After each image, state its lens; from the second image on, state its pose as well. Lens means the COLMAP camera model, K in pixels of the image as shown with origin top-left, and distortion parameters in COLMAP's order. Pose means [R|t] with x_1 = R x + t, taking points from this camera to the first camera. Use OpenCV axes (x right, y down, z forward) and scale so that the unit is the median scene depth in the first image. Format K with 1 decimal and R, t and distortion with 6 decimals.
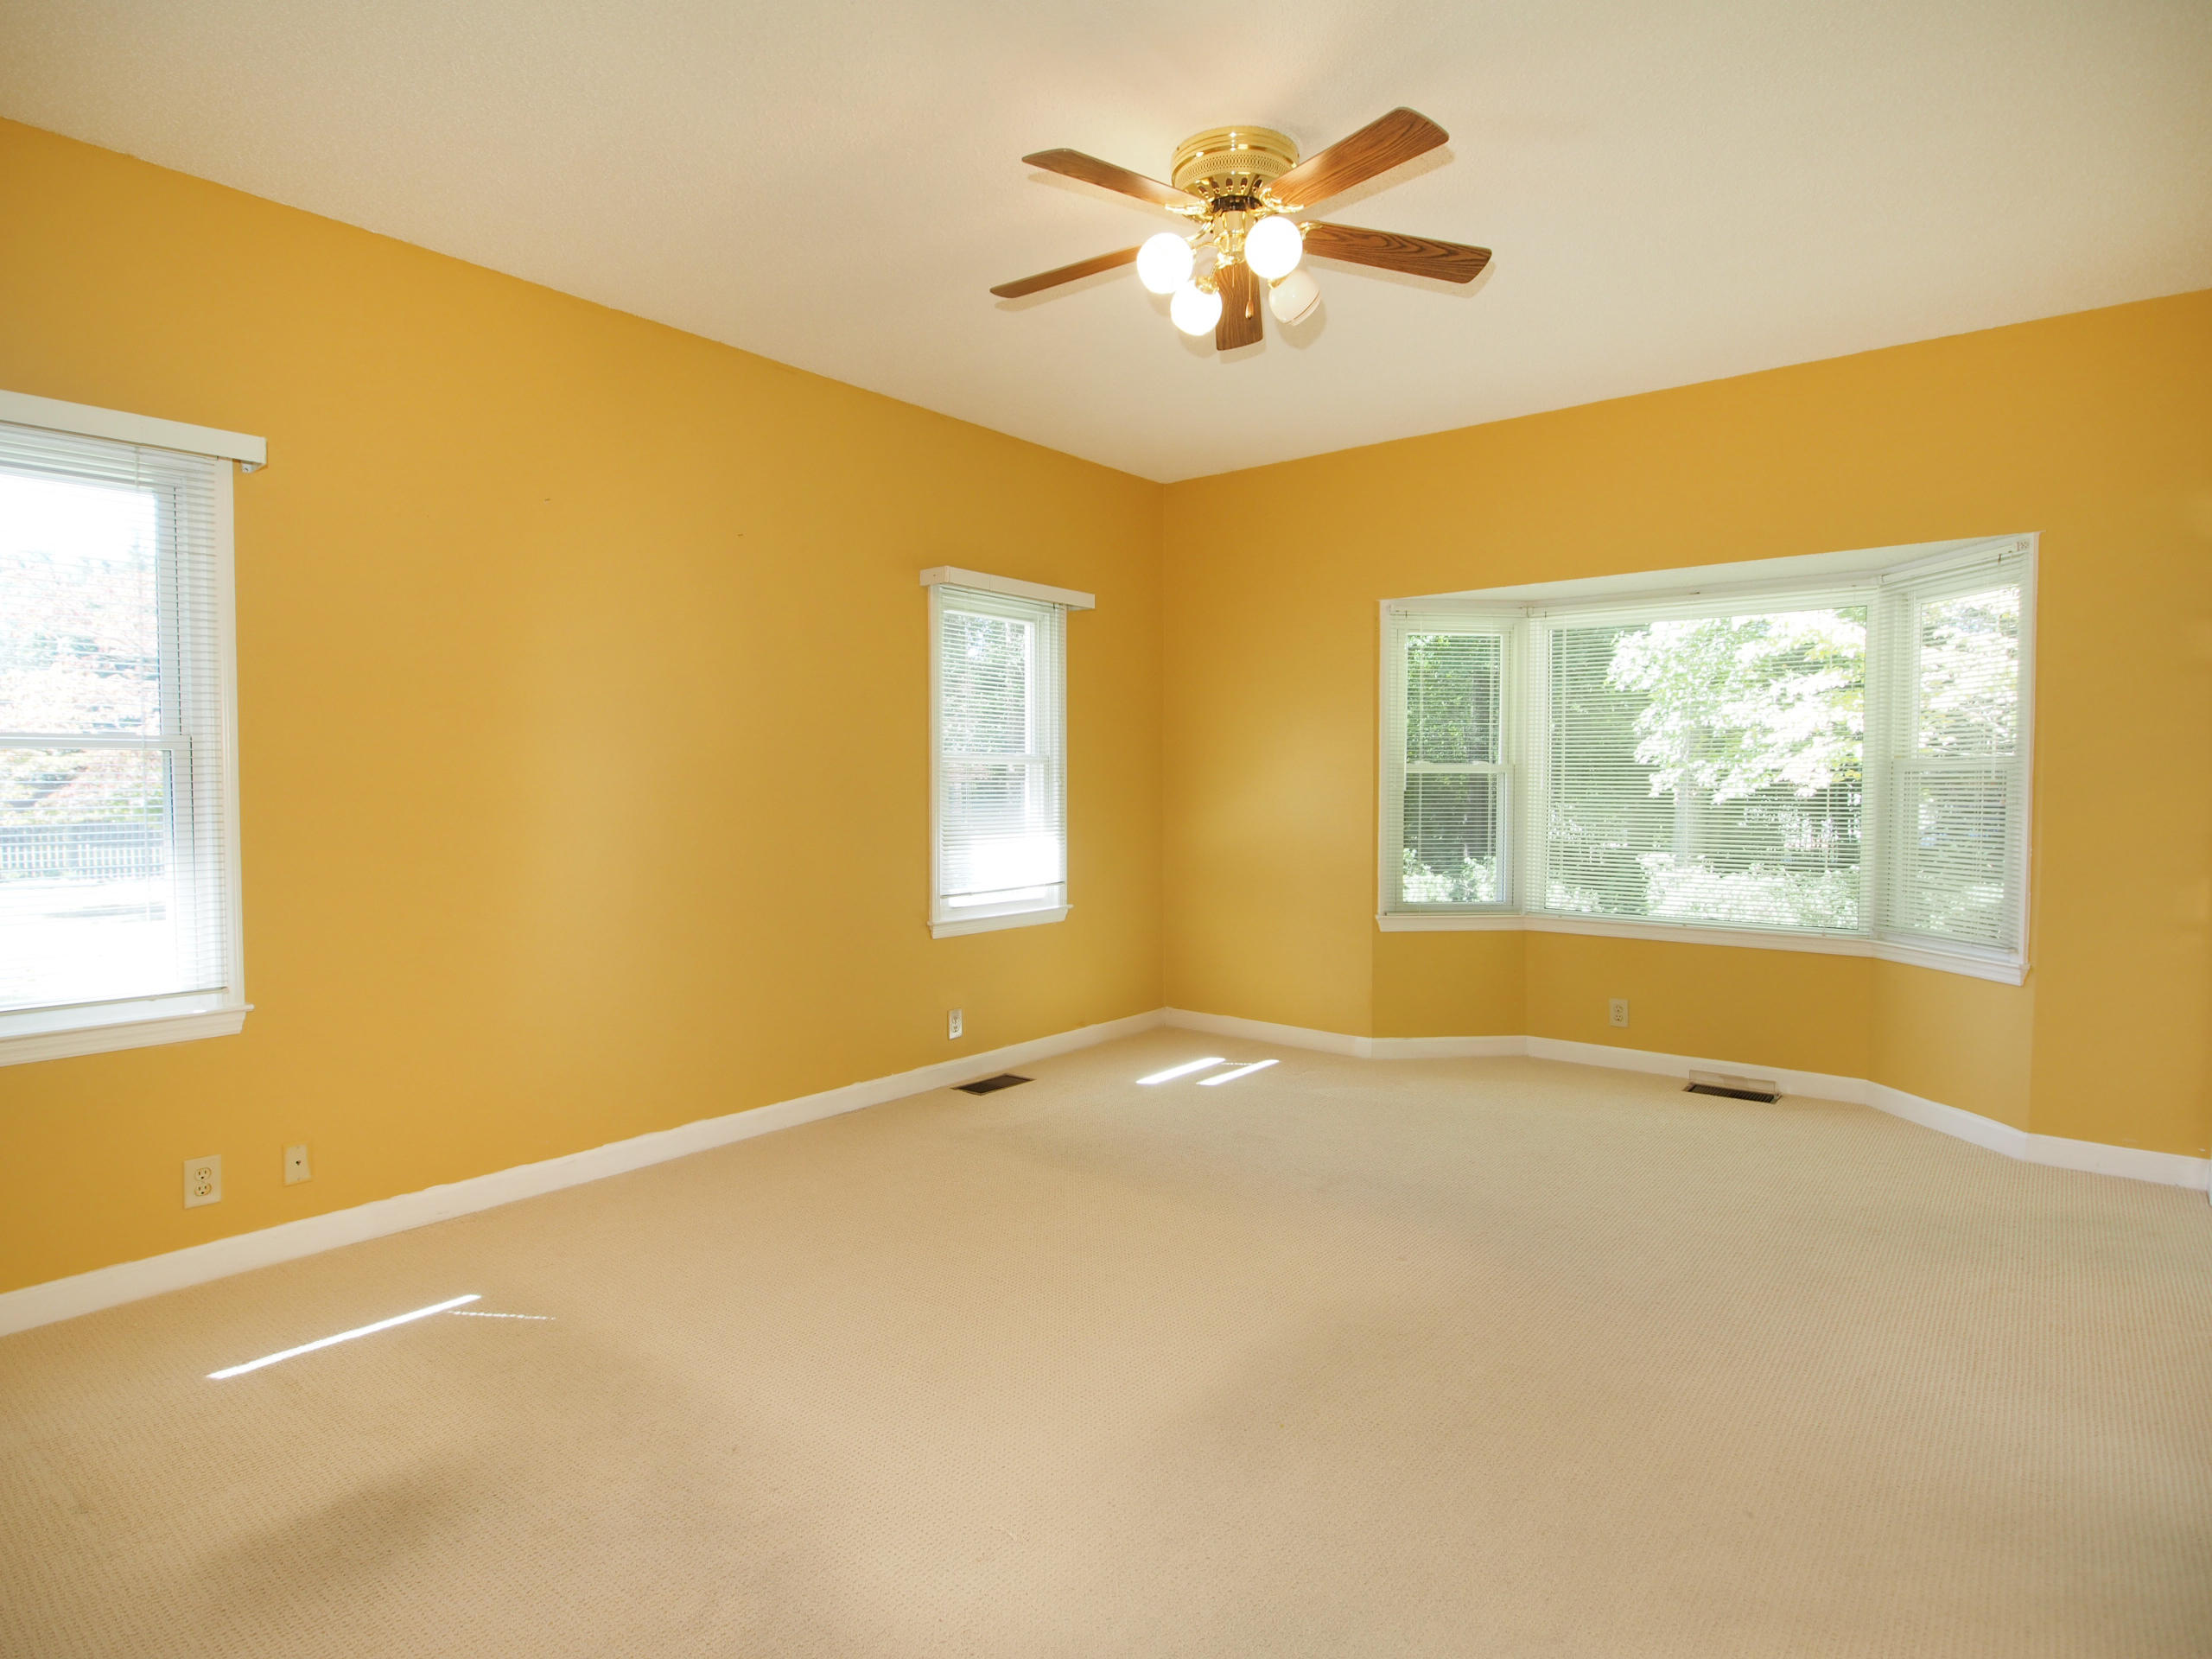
lens RADIAL K [[1200.5, 0, 1099.8], [0, 1200.5, 832.0], [0, 0, 1]] dist [-0.001931, -0.010527]
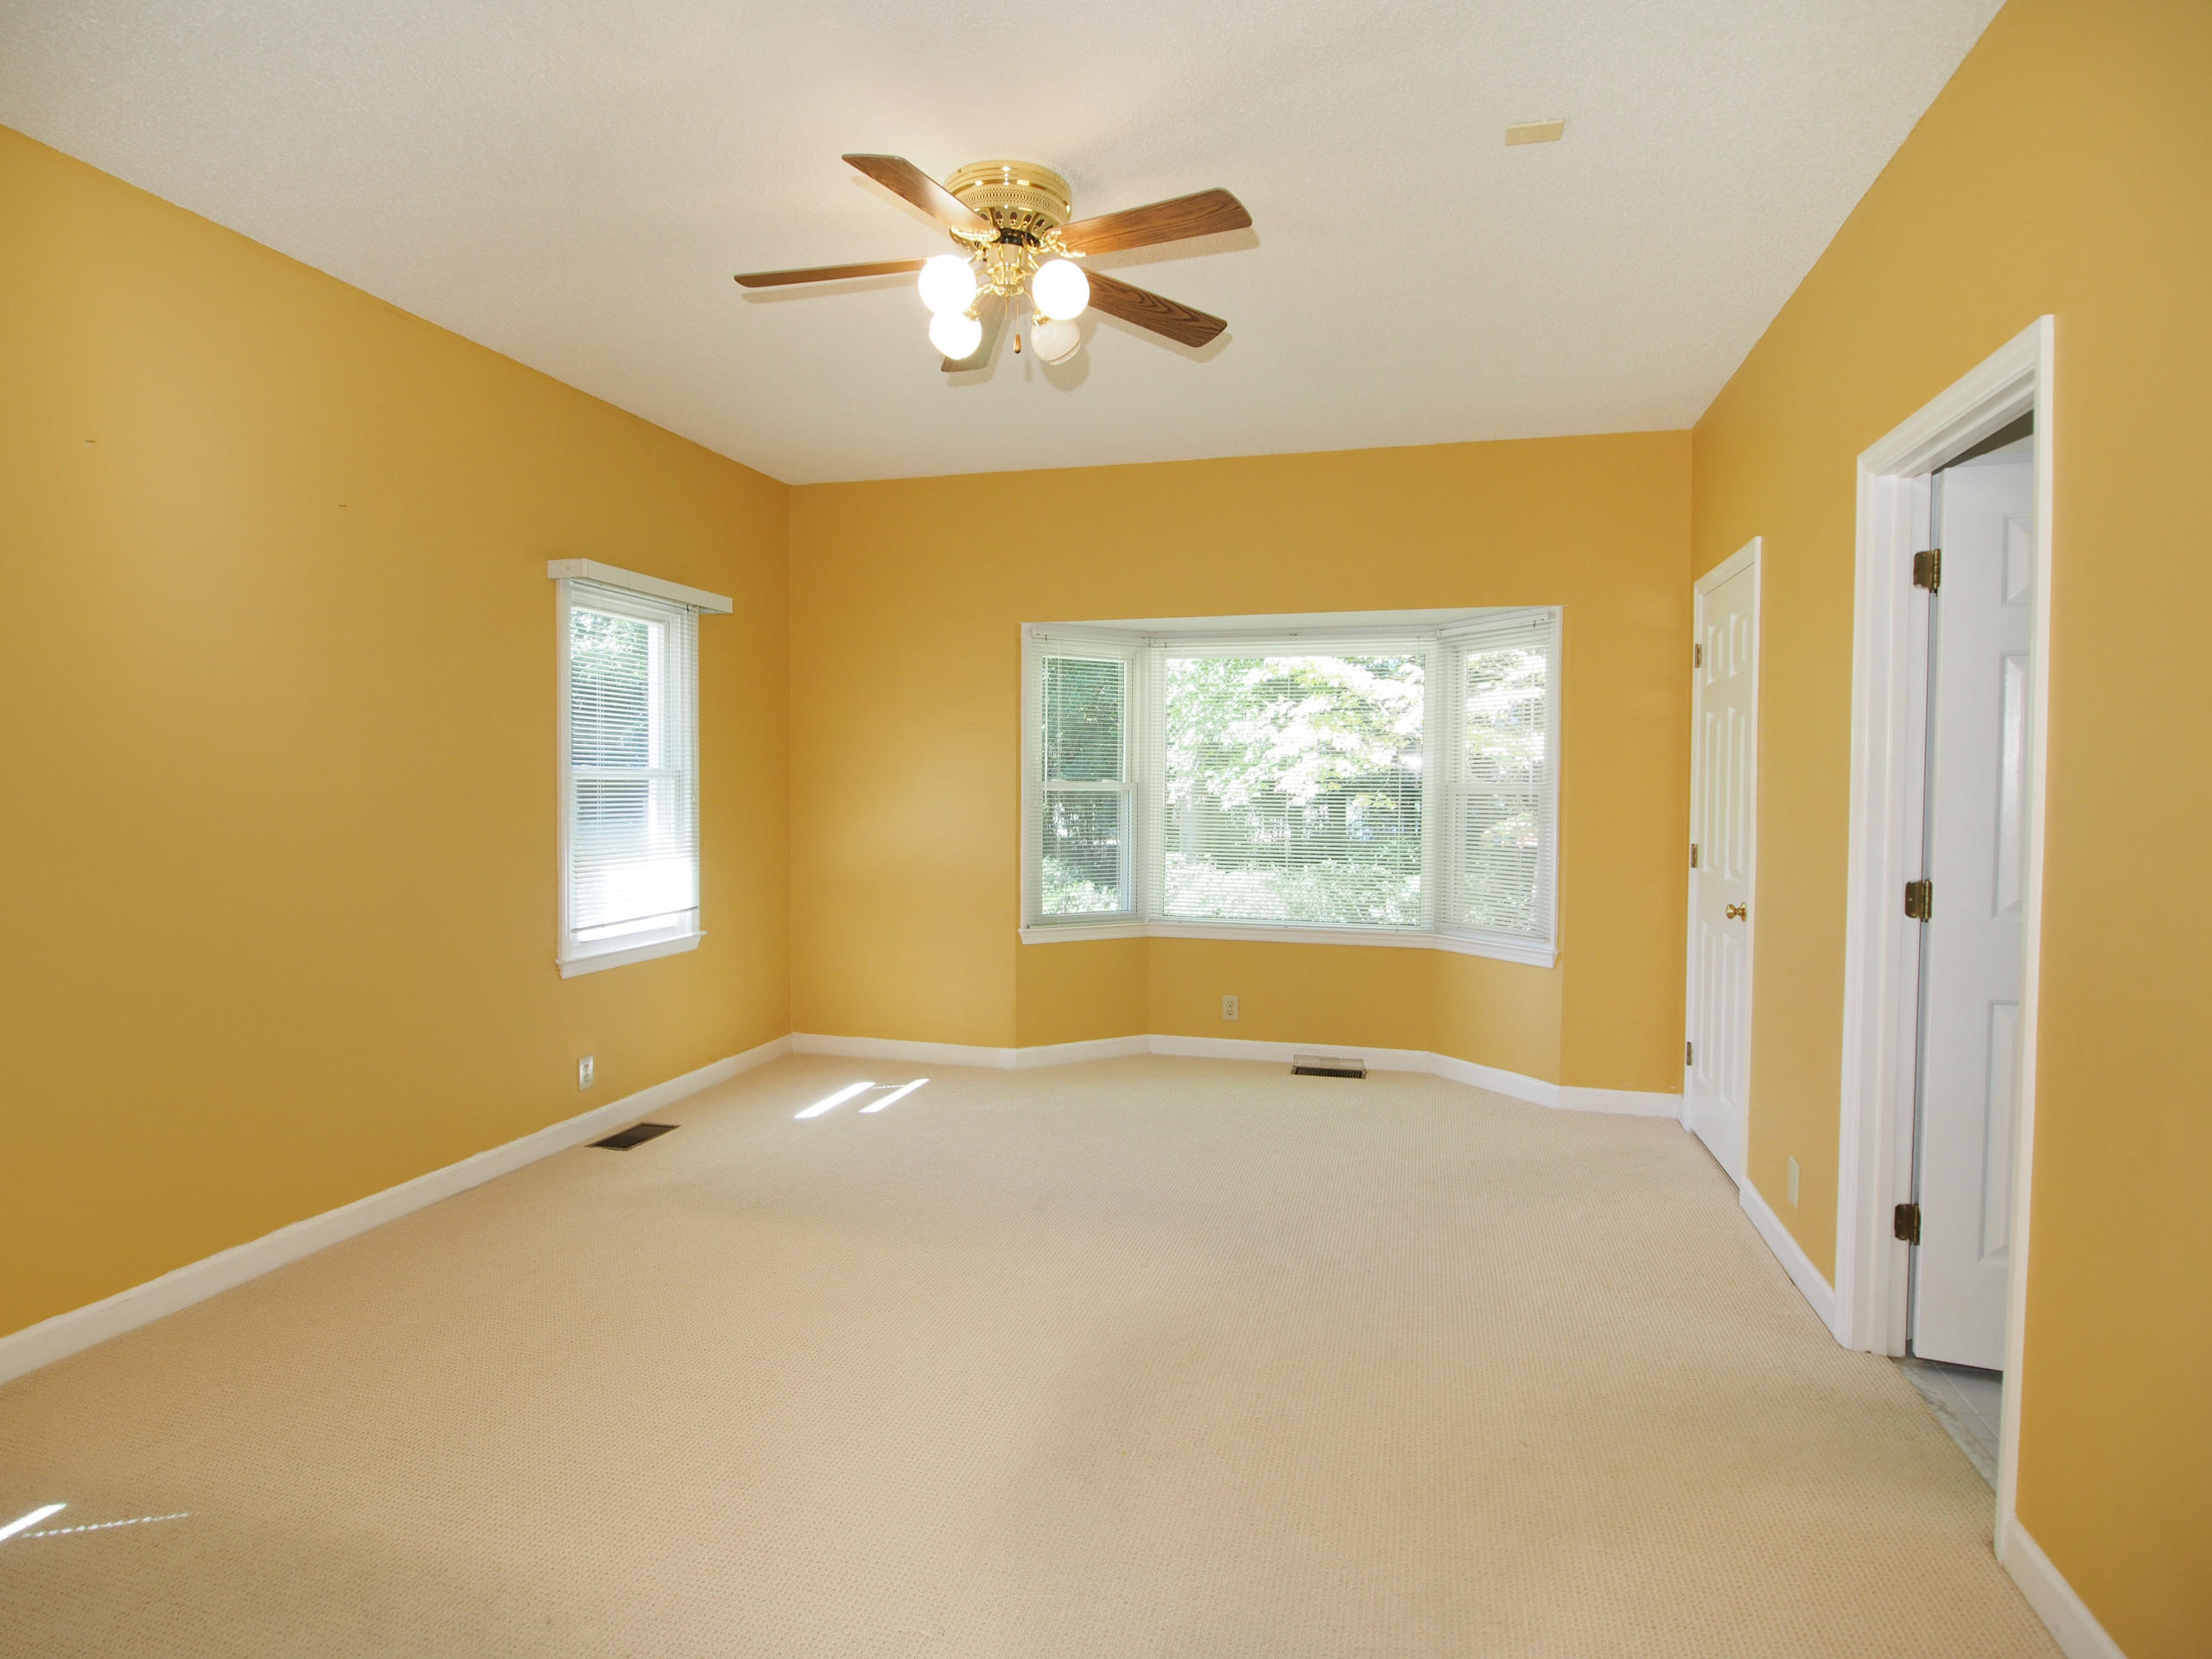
lens RADIAL K [[1199.1, 0, 1102.3], [0, 1199.1, 822.2], [0, 0, 1]] dist [-0.001335, -0.010739]
pose [[0.914958, -0.007029, 0.403489, -0.122824], [0.010214, 0.999931, -0.005743, -0.015963], [-0.403421, 0.009376, 0.914967, 0.032539]]
